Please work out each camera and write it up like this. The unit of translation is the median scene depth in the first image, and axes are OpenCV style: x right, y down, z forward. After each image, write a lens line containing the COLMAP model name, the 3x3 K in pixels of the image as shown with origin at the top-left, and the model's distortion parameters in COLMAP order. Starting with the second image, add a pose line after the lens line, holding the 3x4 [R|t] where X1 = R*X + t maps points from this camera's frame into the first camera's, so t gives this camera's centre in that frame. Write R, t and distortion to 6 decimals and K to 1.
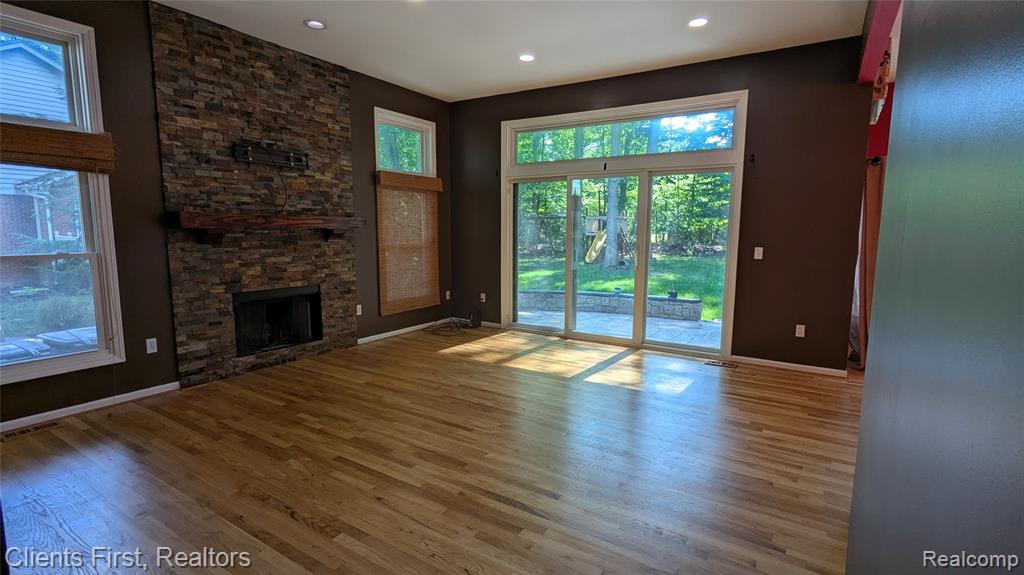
lens RADIAL K [[481.6, 0, 518.2], [0, 481.6, 286.7], [0, 0, 1]] dist [-0.000511, 0.001040]
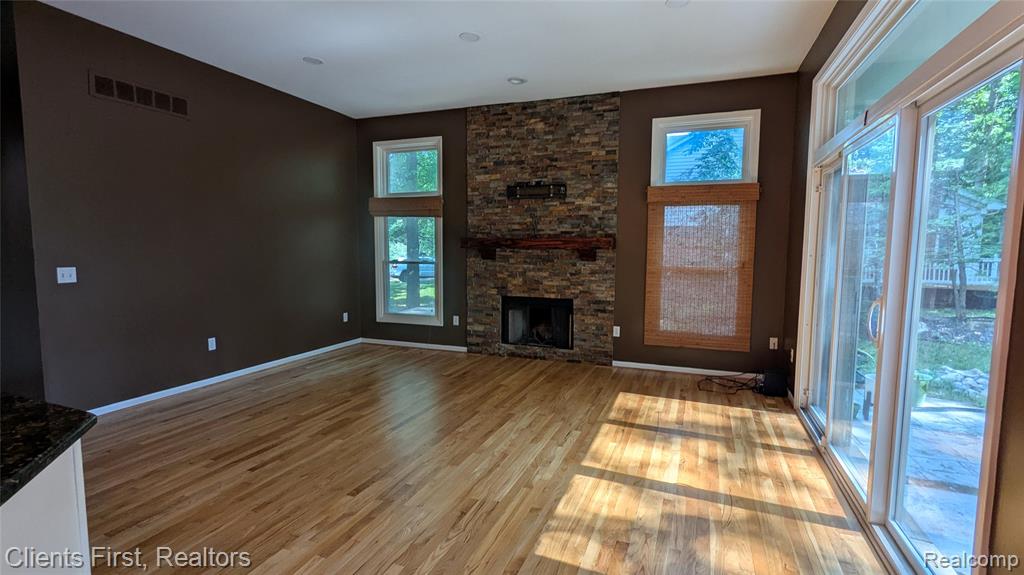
lens RADIAL K [[481.6, 0, 516.7], [0, 481.6, 289.1], [0, 0, 1]] dist [-0.000511, 0.001040]
pose [[0.196469, 0.081475, -0.977119, 0.720483], [-0.122590, 0.990763, 0.057964, -0.085570], [0.972816, 0.108397, 0.204643, 0.724800]]
